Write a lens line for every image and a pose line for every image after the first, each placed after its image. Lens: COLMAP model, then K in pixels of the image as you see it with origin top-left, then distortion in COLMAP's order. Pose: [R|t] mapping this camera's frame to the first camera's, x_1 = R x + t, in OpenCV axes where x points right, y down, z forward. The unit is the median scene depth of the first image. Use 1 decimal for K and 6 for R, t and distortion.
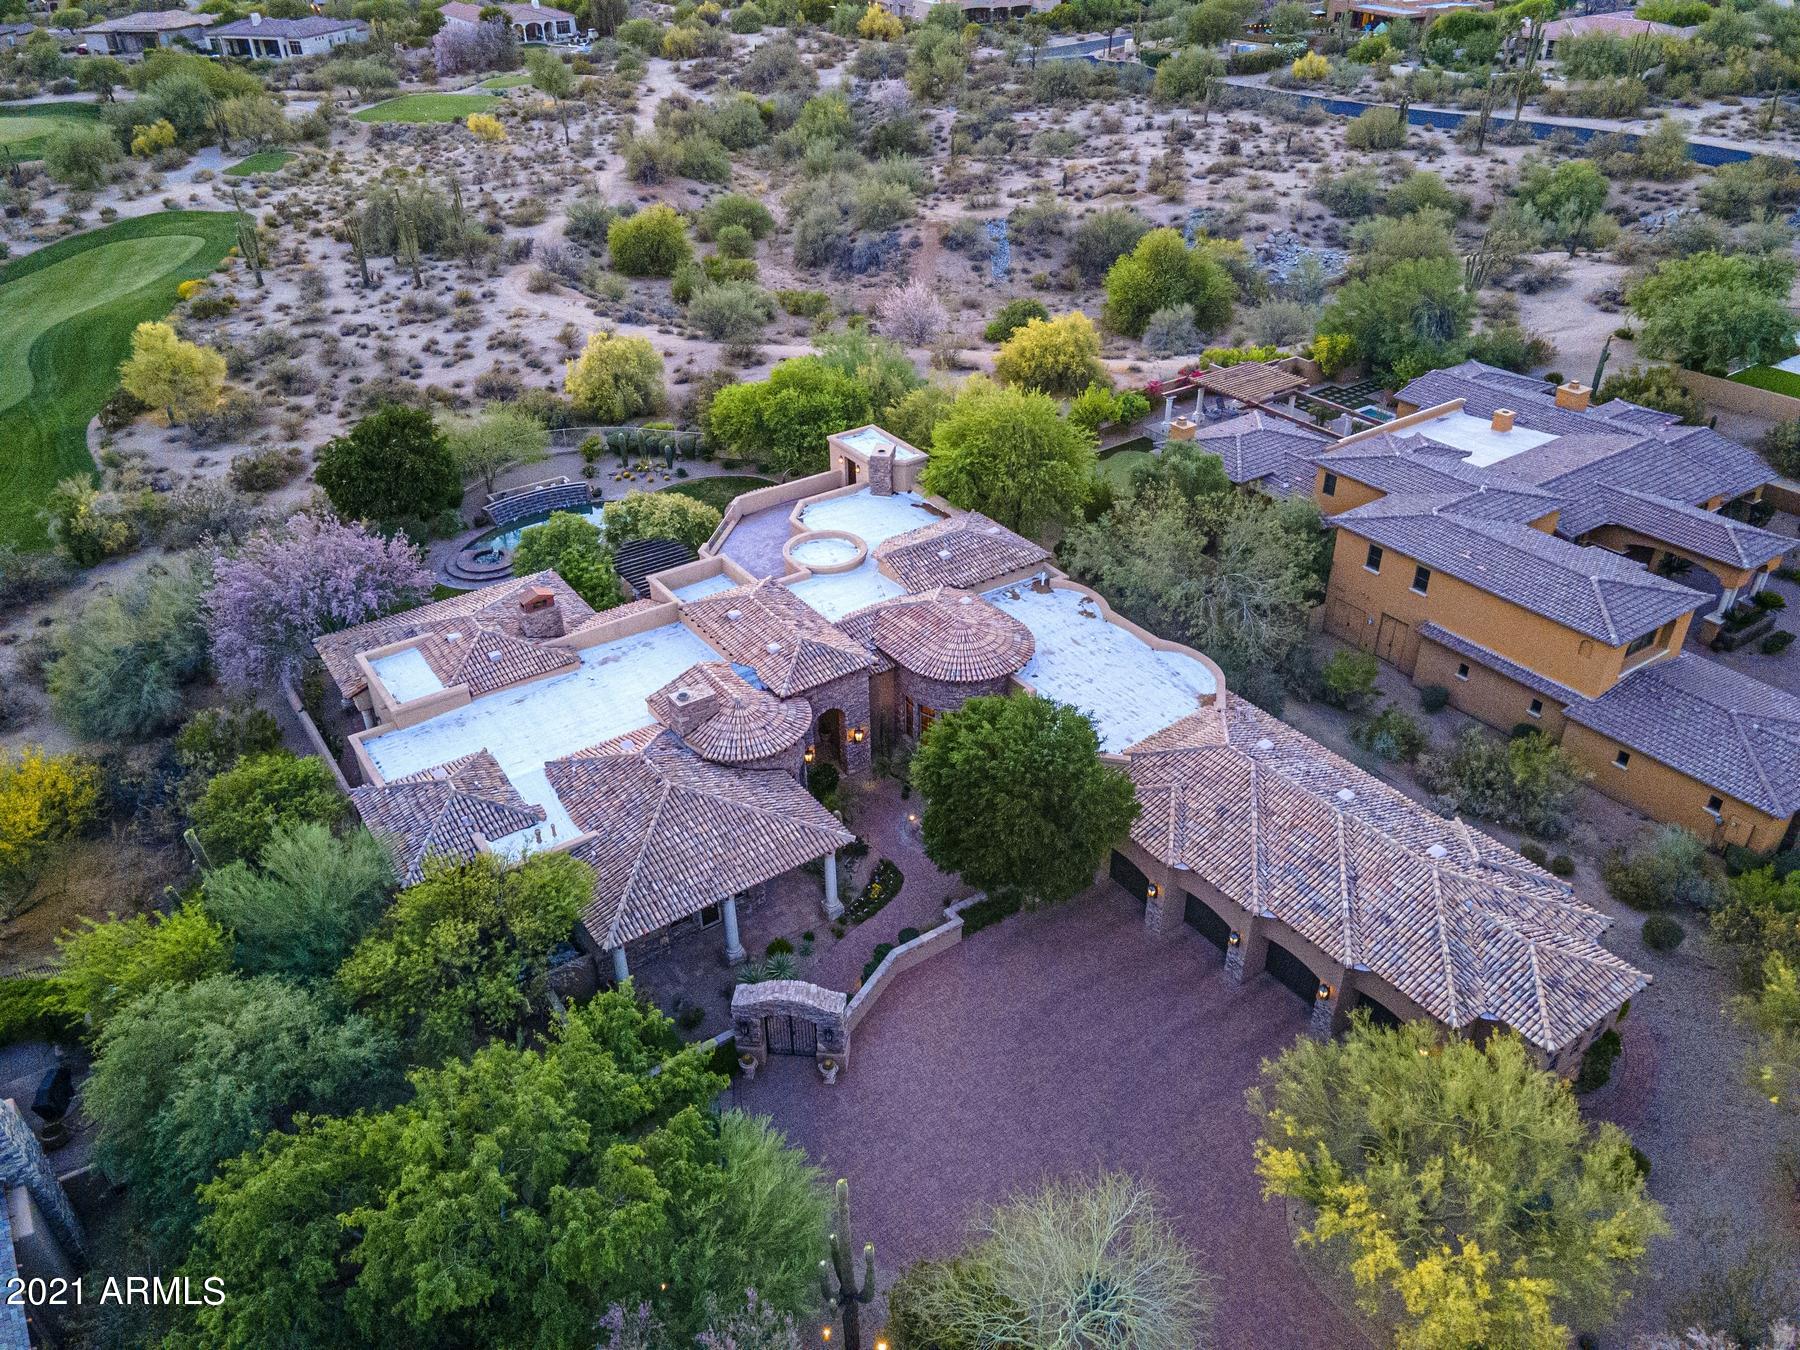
lens RADIAL K [[1298.7, 0, 896.6], [0, 1298.7, 676.2], [0, 0, 1]] dist [0.043502, 0.009538]
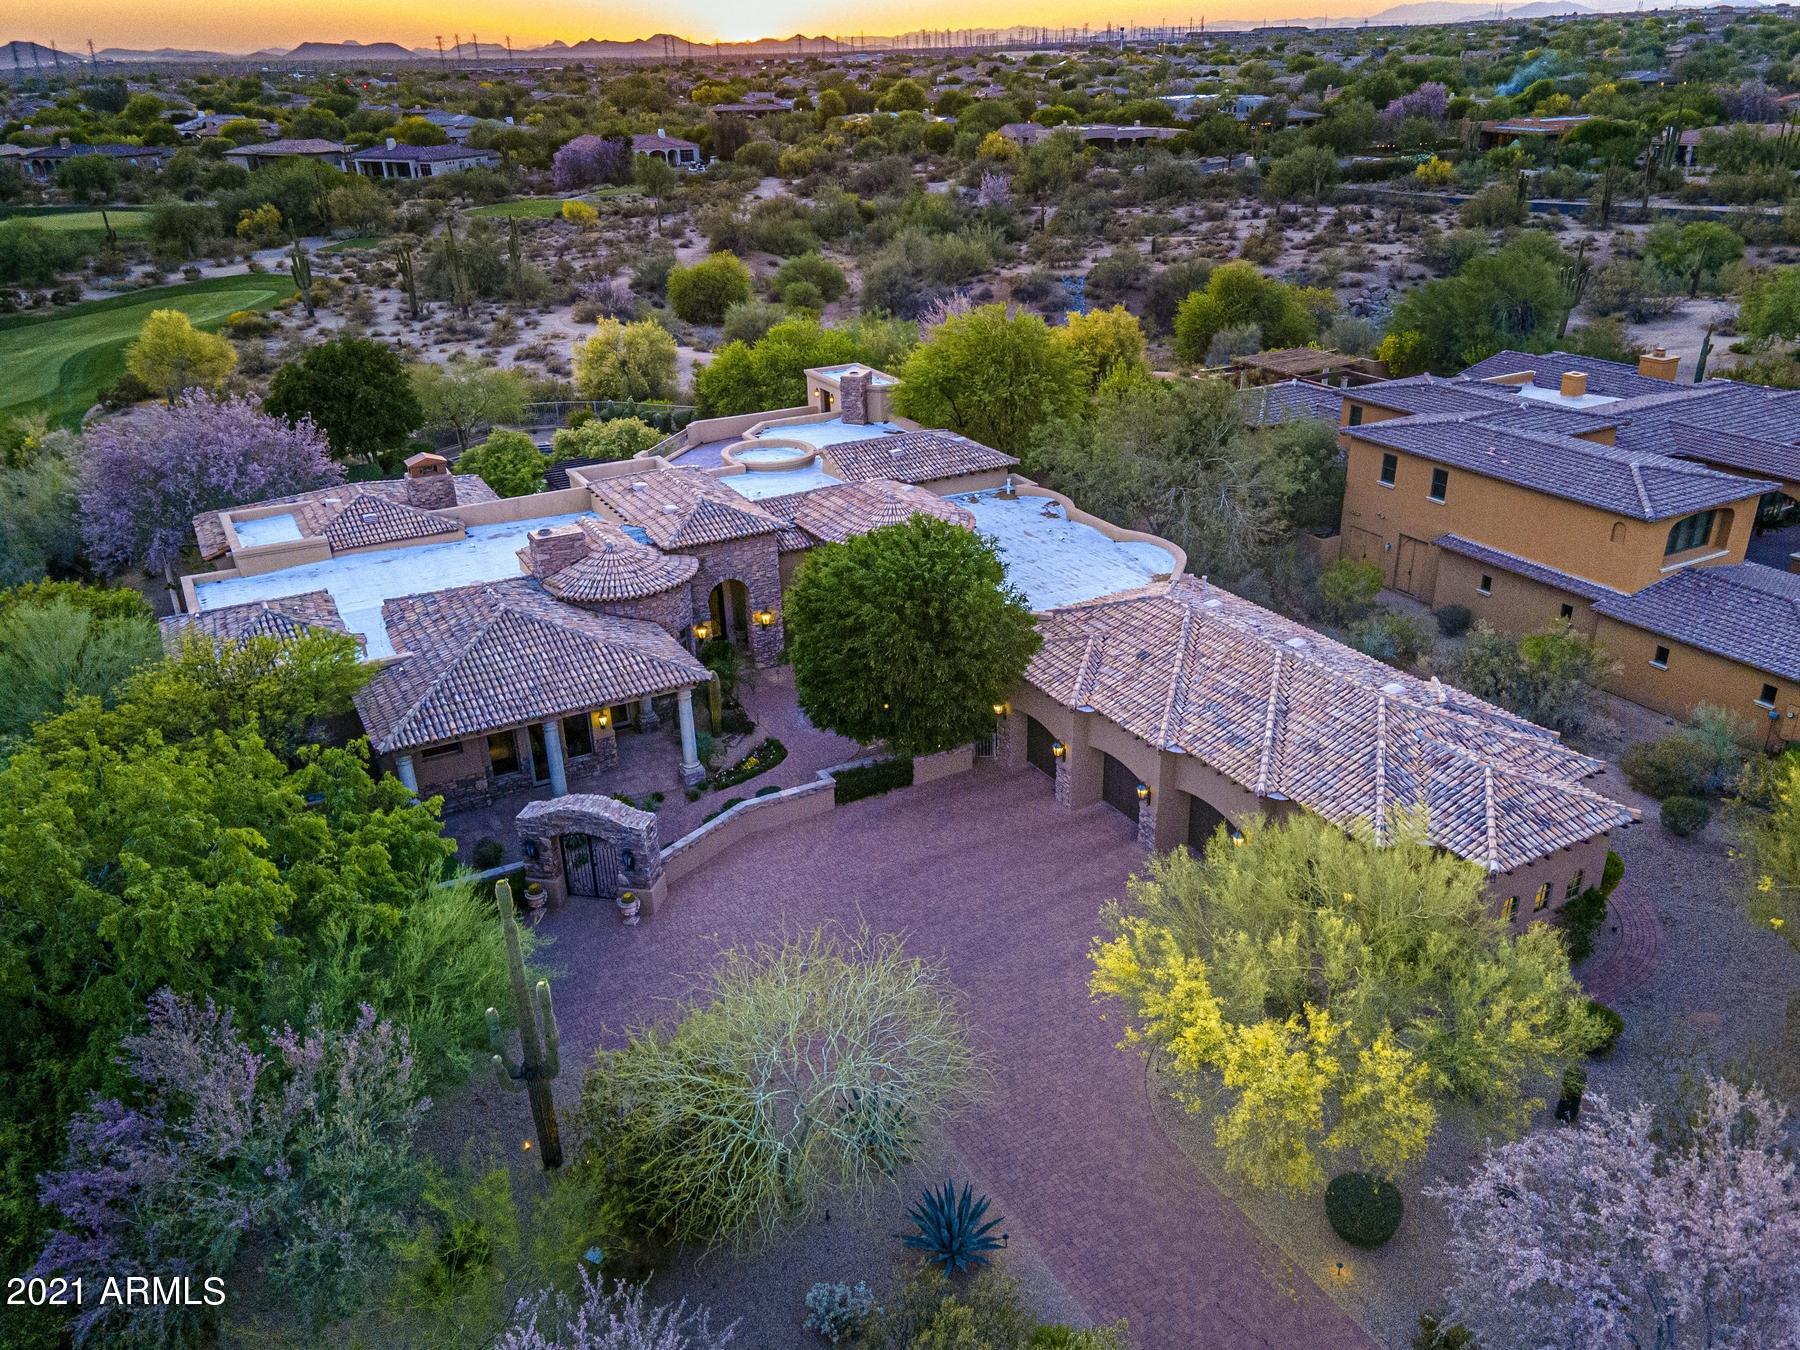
lens RADIAL K [[1376.4, 0, 913.8], [0, 1376.4, 670.2], [0, 0, 1]] dist [0.046340, 0.006194]
pose [[0.996961, 0.035379, -0.069401, 0.118749], [-0.043064, 0.992711, -0.112559, 0.158637], [0.064913, 0.115205, 0.991218, 0.082422]]
